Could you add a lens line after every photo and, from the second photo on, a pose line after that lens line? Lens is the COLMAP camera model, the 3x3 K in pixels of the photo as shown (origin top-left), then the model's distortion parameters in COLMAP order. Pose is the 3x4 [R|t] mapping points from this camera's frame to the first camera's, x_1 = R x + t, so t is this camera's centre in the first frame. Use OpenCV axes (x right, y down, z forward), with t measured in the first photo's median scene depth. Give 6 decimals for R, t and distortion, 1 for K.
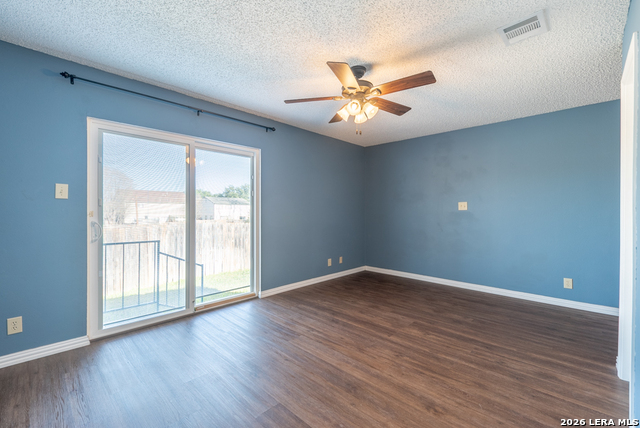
lens RADIAL K [[279.5, 0, 320.9], [0, 279.5, 211.1], [0, 0, 1]] dist [0.006657, -0.002570]
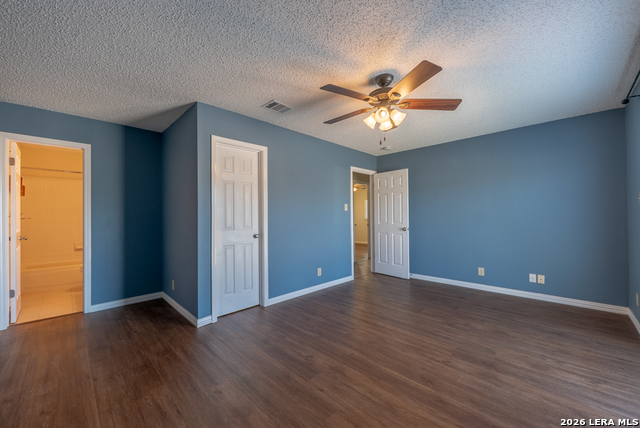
lens RADIAL K [[247.8, 0, 314.5], [0, 247.8, 215.9], [0, 0, 1]] dist [0.000831, -0.000008]
pose [[-0.999081, 0.009622, 0.041774, 0.315956], [0.009856, 0.999937, 0.005416, -0.009997], [-0.041719, 0.005823, -0.999112, 1.731565]]
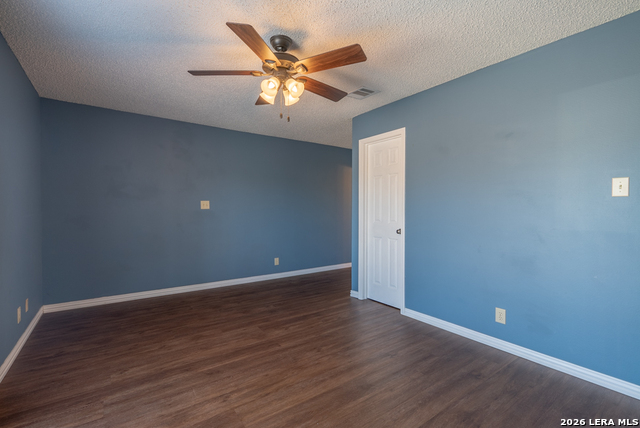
lens RADIAL K [[288.9, 0, 319.3], [0, 288.9, 212.8], [0, 0, 1]] dist [0.003860, -0.000139]
pose [[0.179870, -0.009794, 0.983642, -0.635961], [-0.000589, 0.999949, 0.010064, -0.002118], [-0.983690, -0.002389, 0.179855, 0.669476]]
